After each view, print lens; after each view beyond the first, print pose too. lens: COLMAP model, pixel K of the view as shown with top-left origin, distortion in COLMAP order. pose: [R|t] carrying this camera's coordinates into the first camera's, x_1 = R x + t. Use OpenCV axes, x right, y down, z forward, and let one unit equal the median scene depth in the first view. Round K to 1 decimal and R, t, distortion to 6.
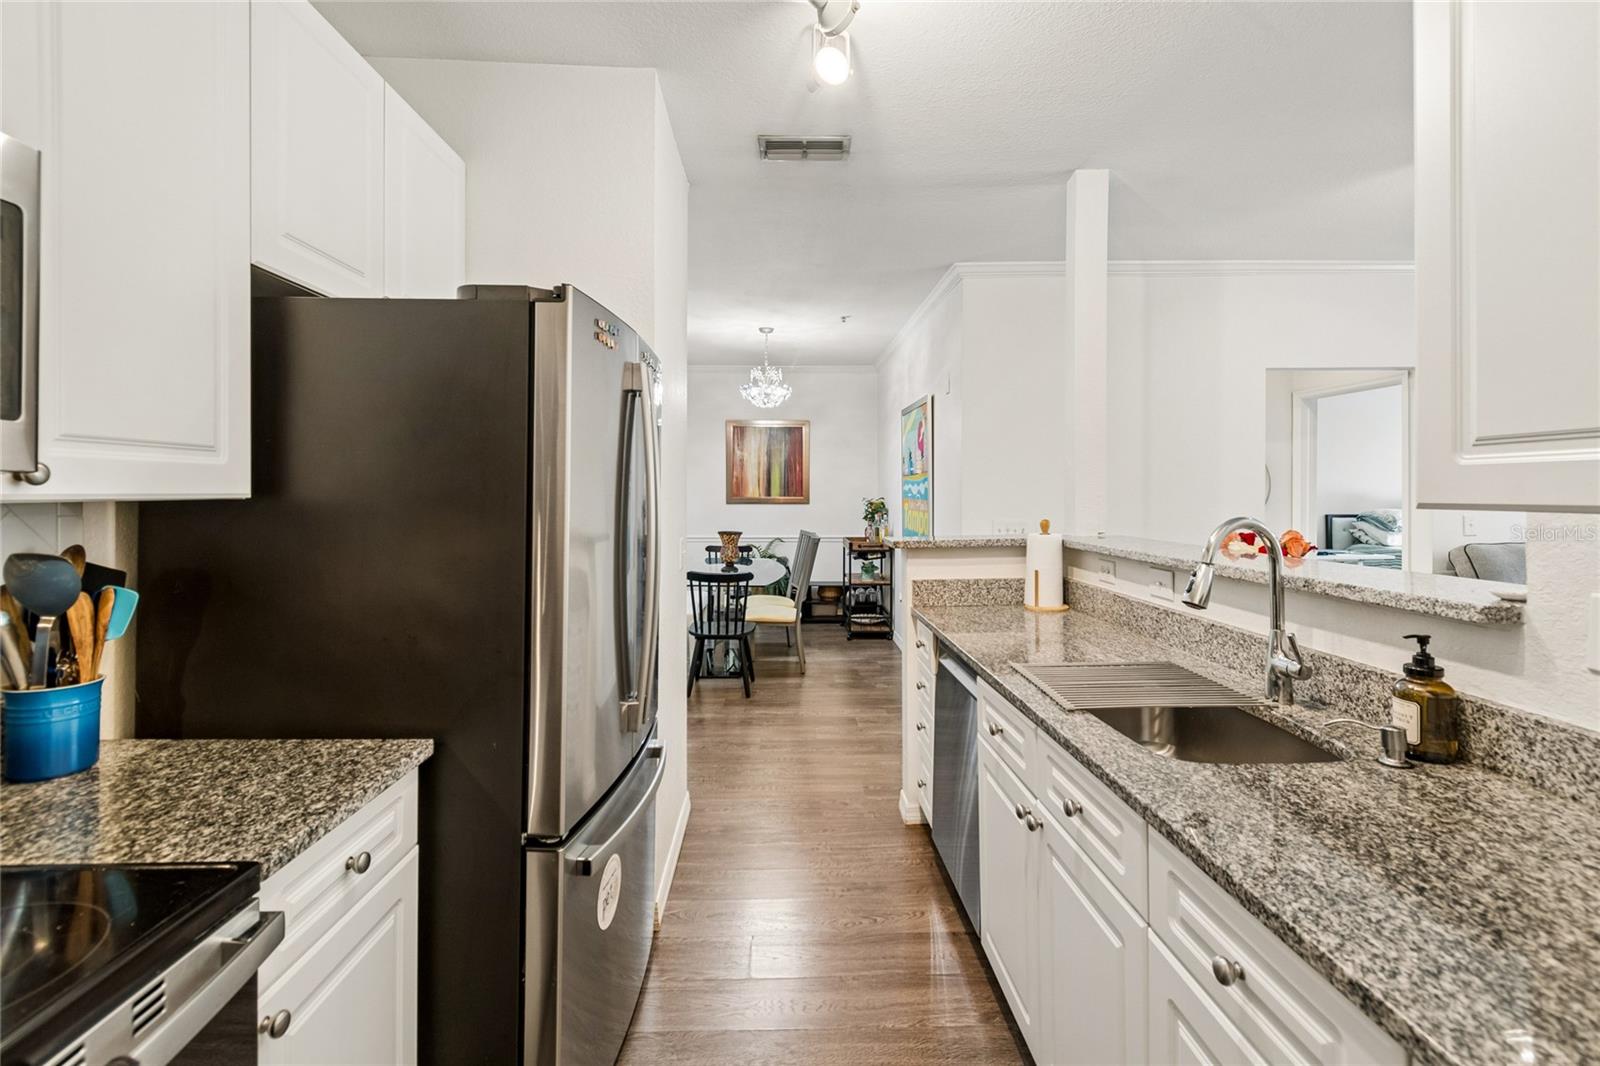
lens RADIAL K [[716.8, 0, 798.2], [0, 716.8, 492.9], [0, 0, 1]] dist [-0.000575, -0.000164]
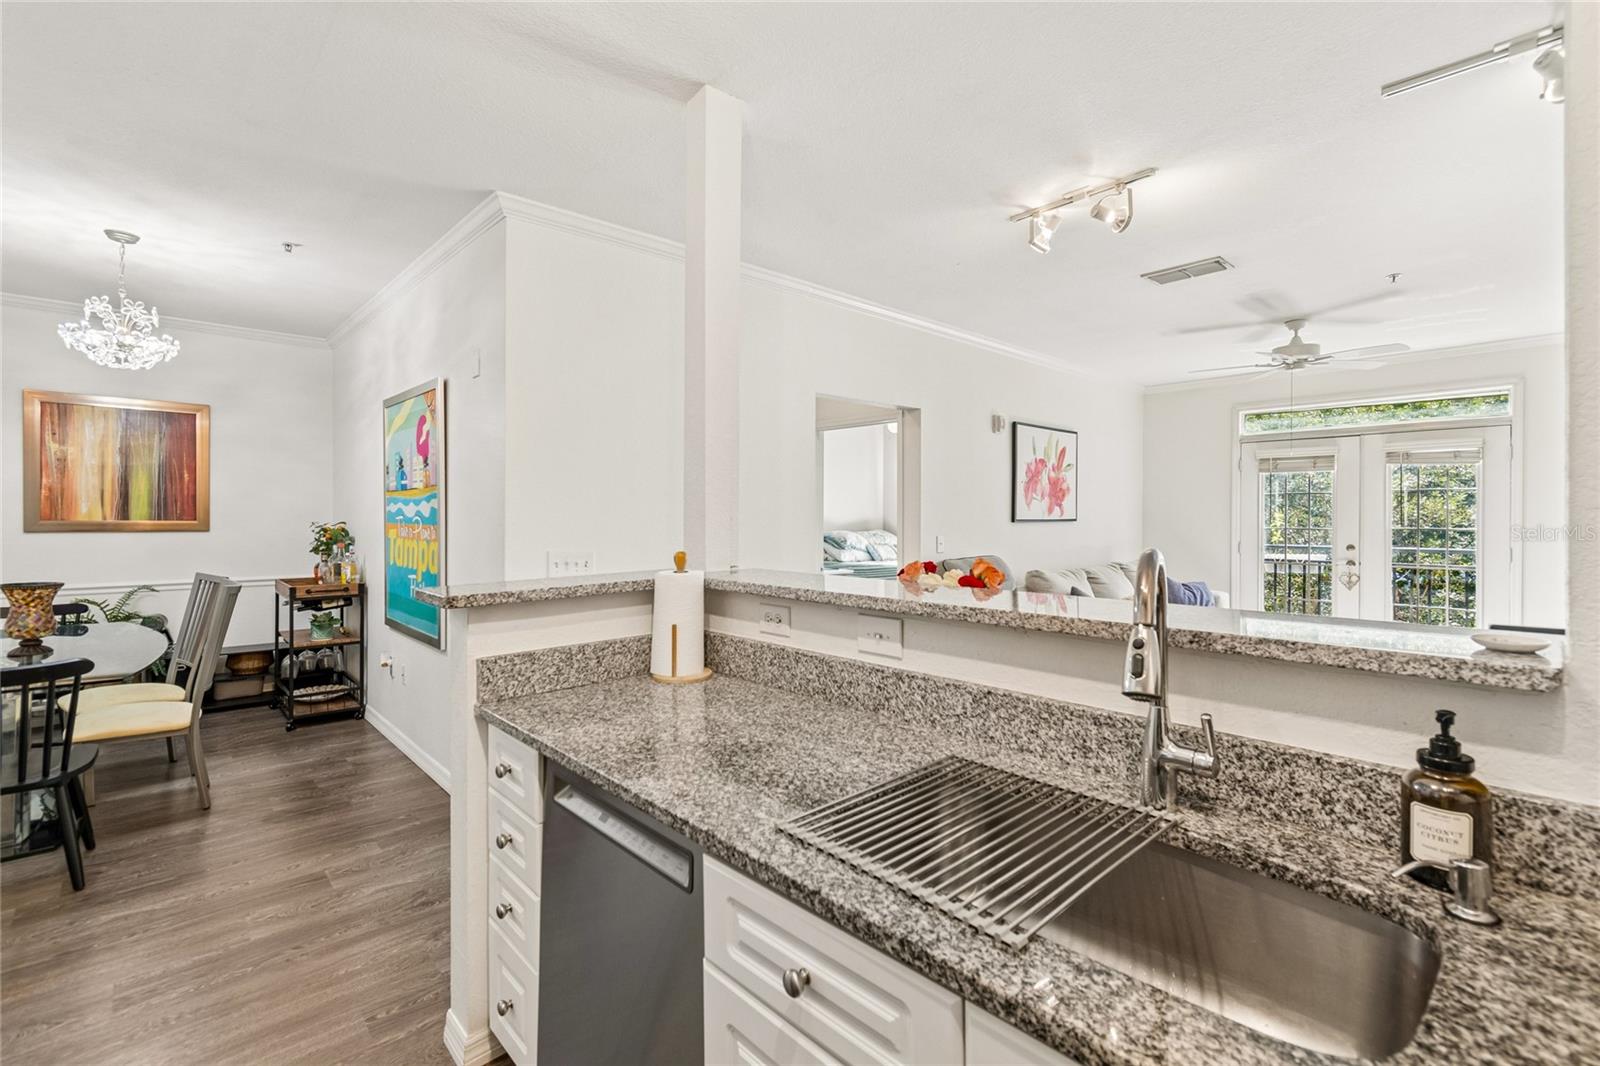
lens RADIAL K [[710.9, 0, 808.6], [0, 710.9, 520.0], [0, 0, 1]] dist [0.002362, -0.000580]
pose [[0.744503, 0.000520, 0.667619, -0.016123], [-0.003204, 0.999991, 0.002794, 0.001827], [-0.667612, -0.004219, 0.744498, 0.196667]]
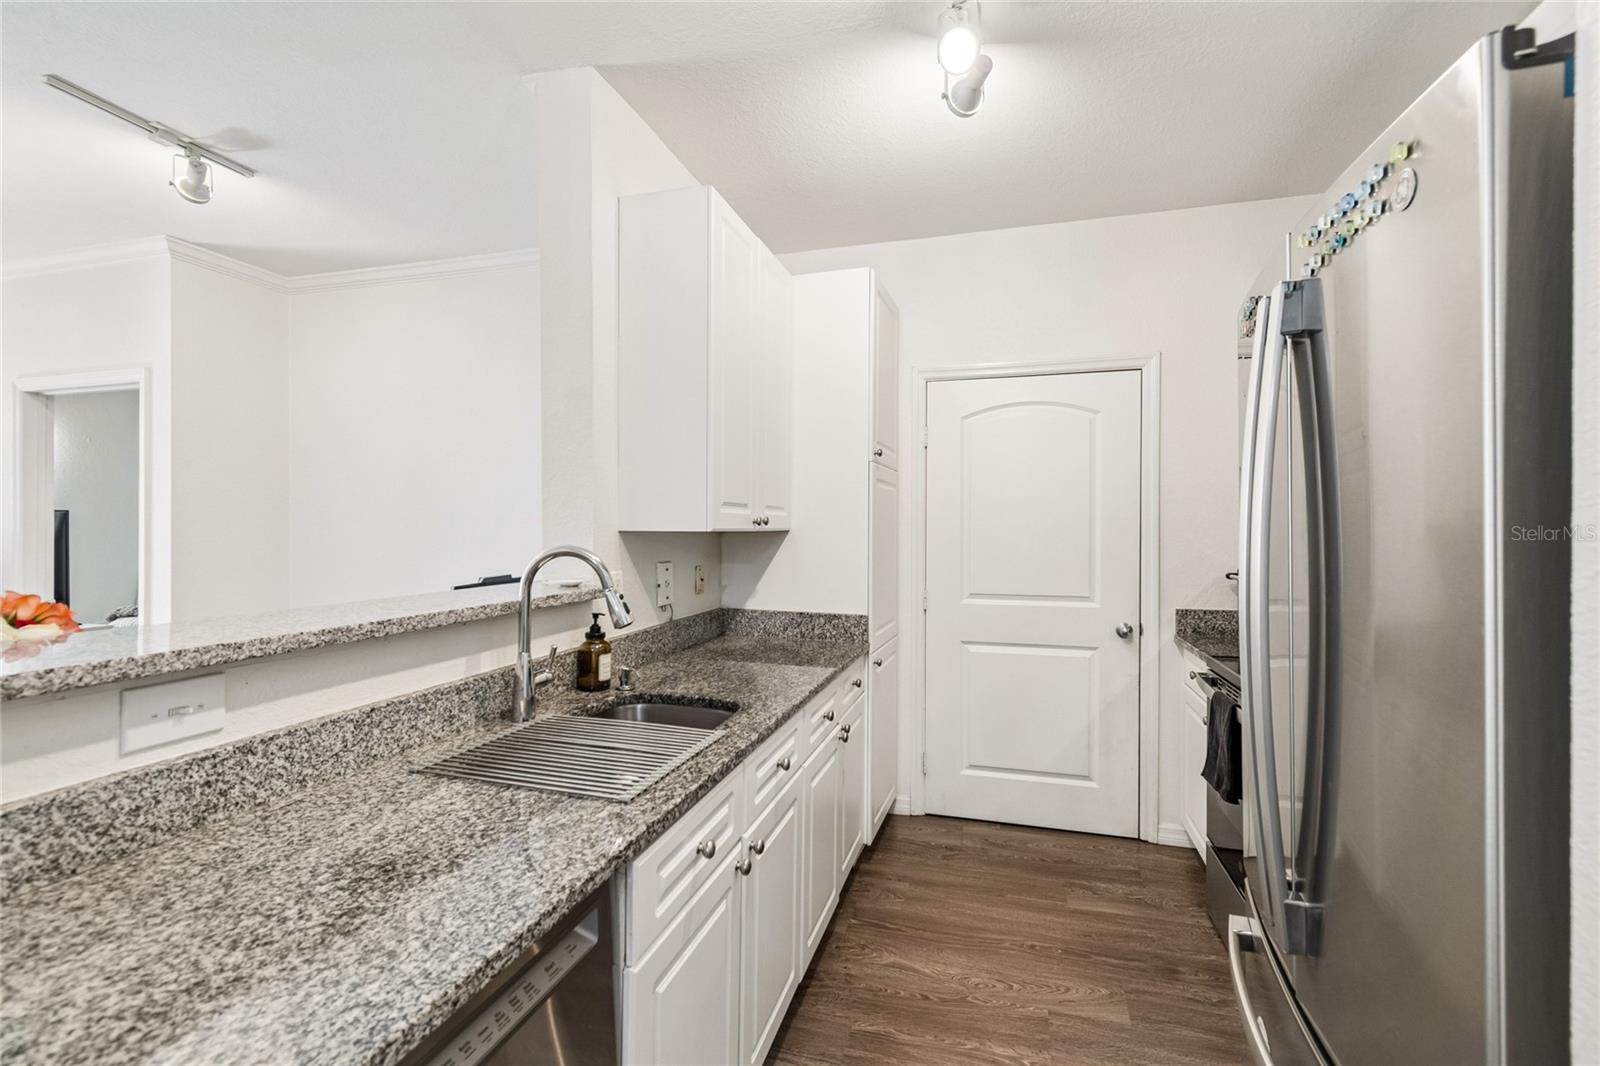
lens RADIAL K [[712.1, 0, 800.0], [0, 712.1, 533.0], [0, 0, 1]] dist [0.000925, -0.000306]
pose [[-0.950718, -0.001223, 0.310055, -0.010819], [0.000374, 0.999987, 0.005092, 0.002910], [-0.310058, 0.004957, -0.950705, 0.518281]]
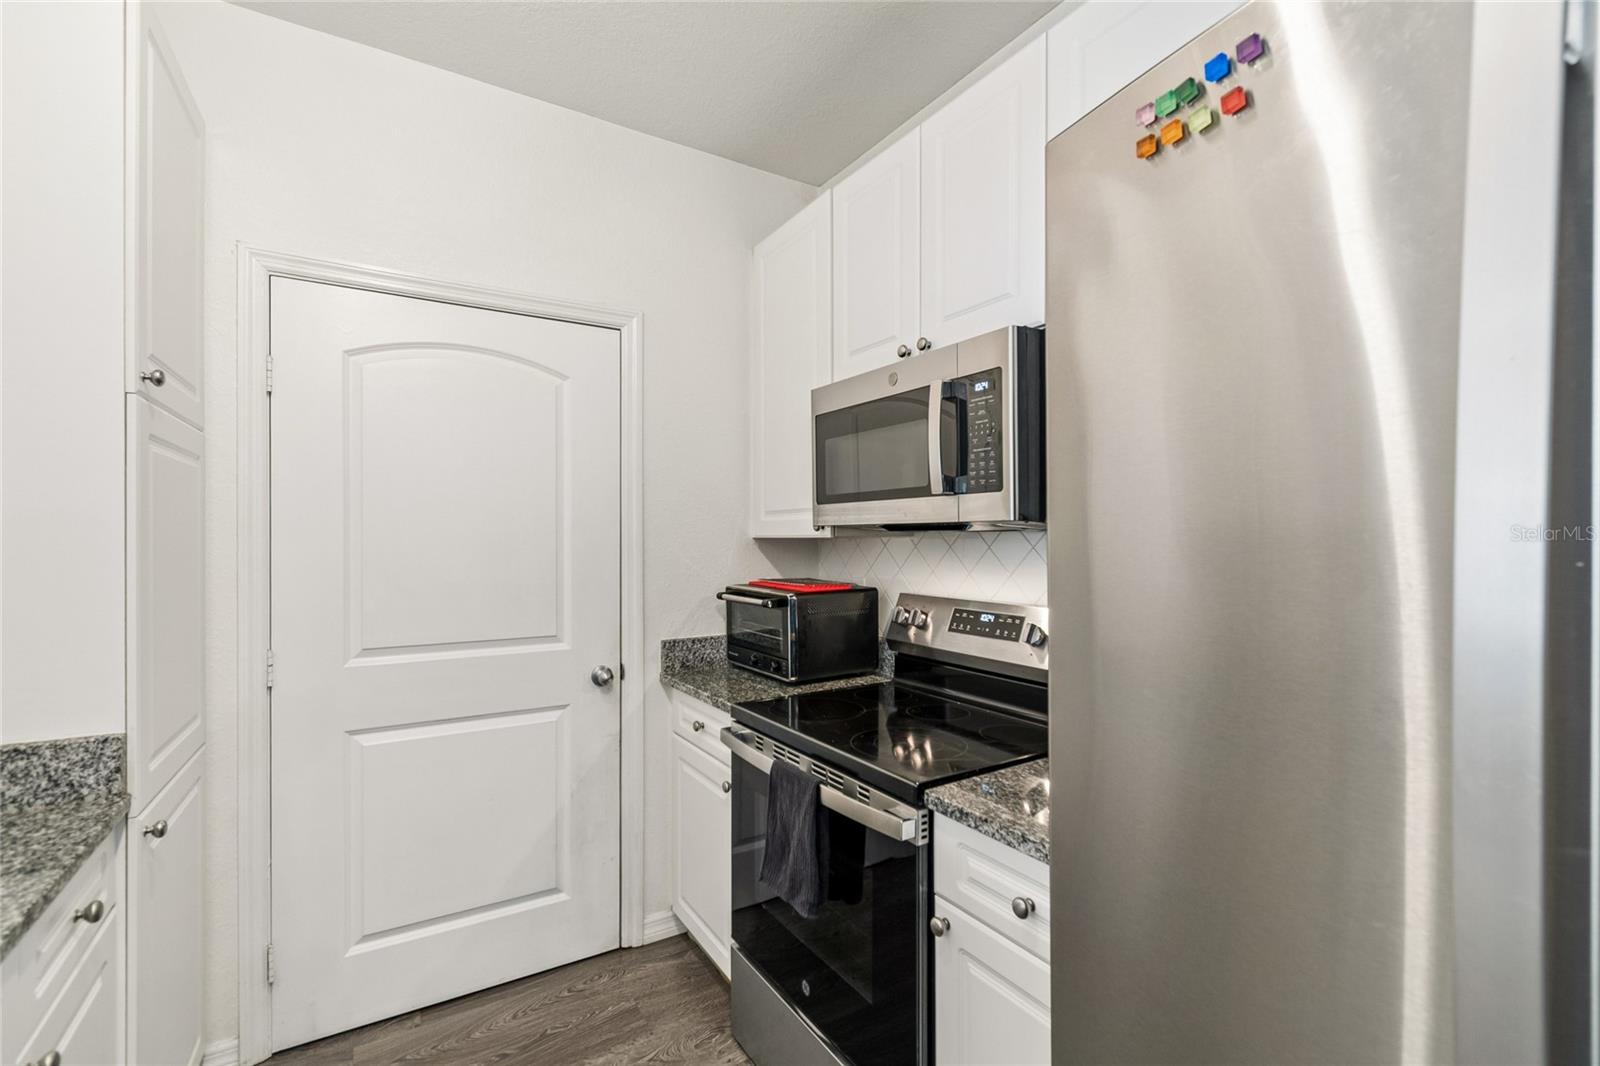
lens RADIAL K [[706.8, 0, 800.4], [0, 706.8, 541.8], [0, 0, 1]] dist [0.003340, -0.000635]
pose [[-0.861588, 0.005506, -0.507579, 0.027726], [0.002811, 0.999978, 0.006077, 0.001669], [0.507601, 0.003809, -0.861584, 0.331922]]
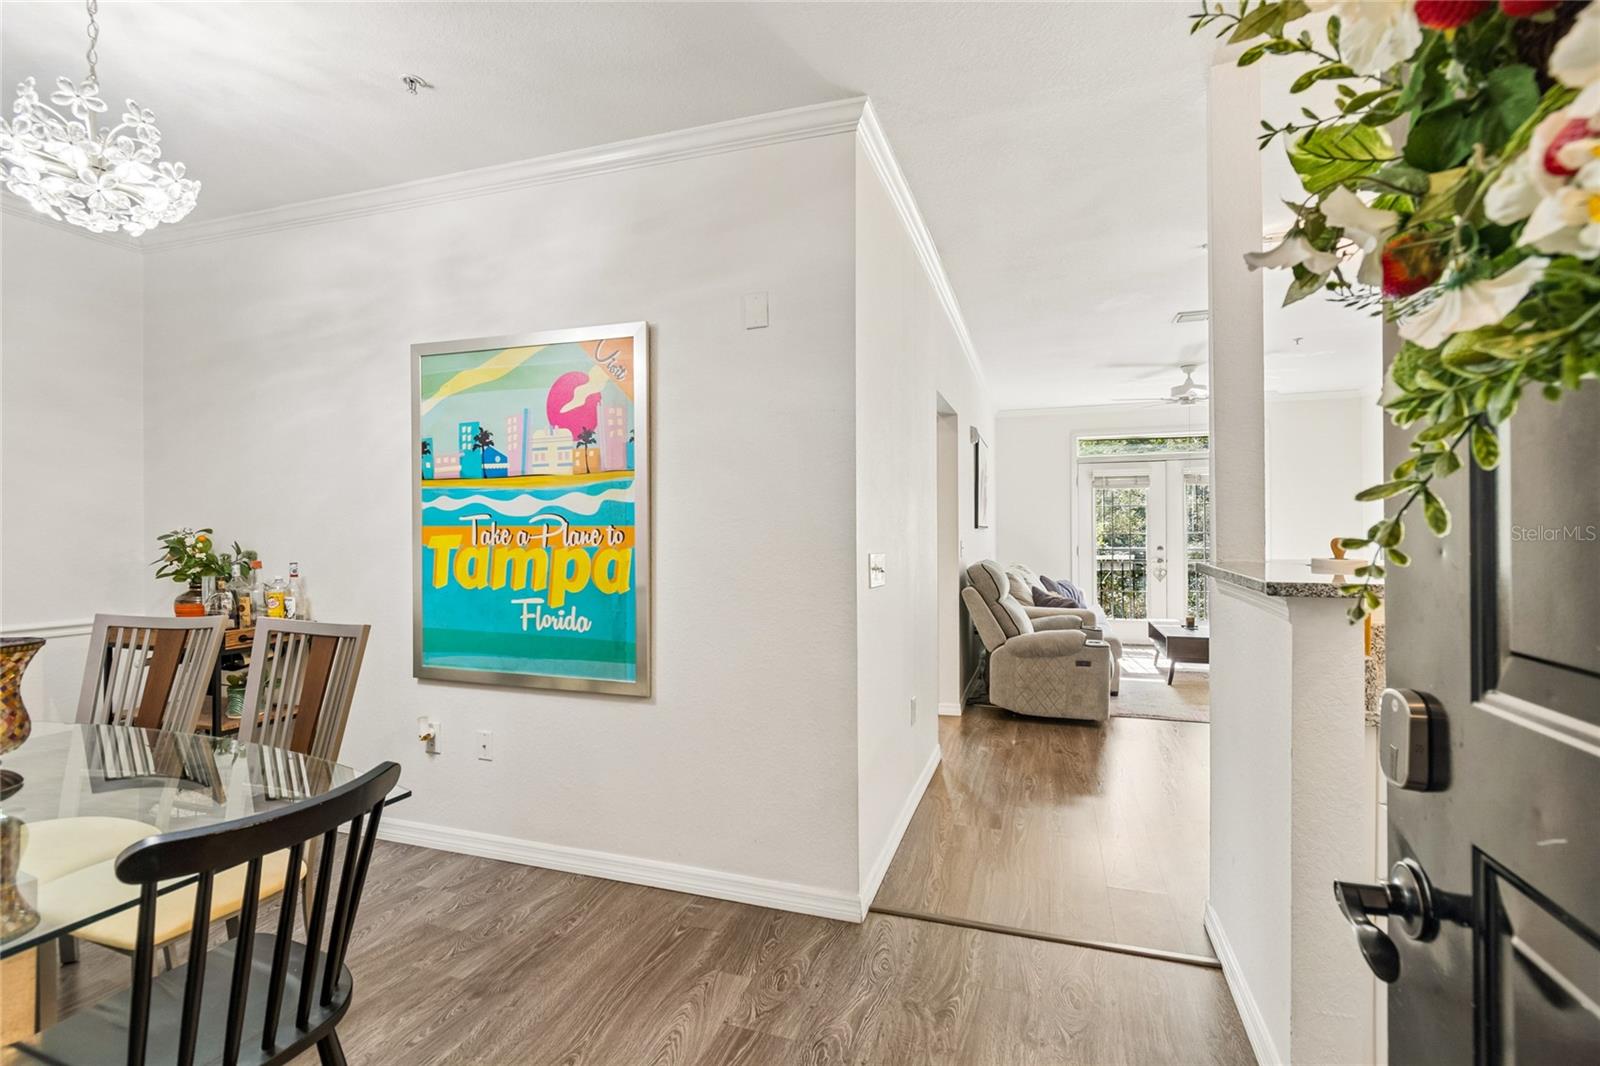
lens RADIAL K [[712.1, 0, 800.0], [0, 712.1, 533.0], [0, 0, 1]] dist [0.000925, -0.000306]
pose [[0.355403, 0.000183, 0.934713, -0.229994], [0.002475, 0.999996, -0.001137, 0.014682], [-0.934710, 0.002718, 0.355401, 0.631962]]
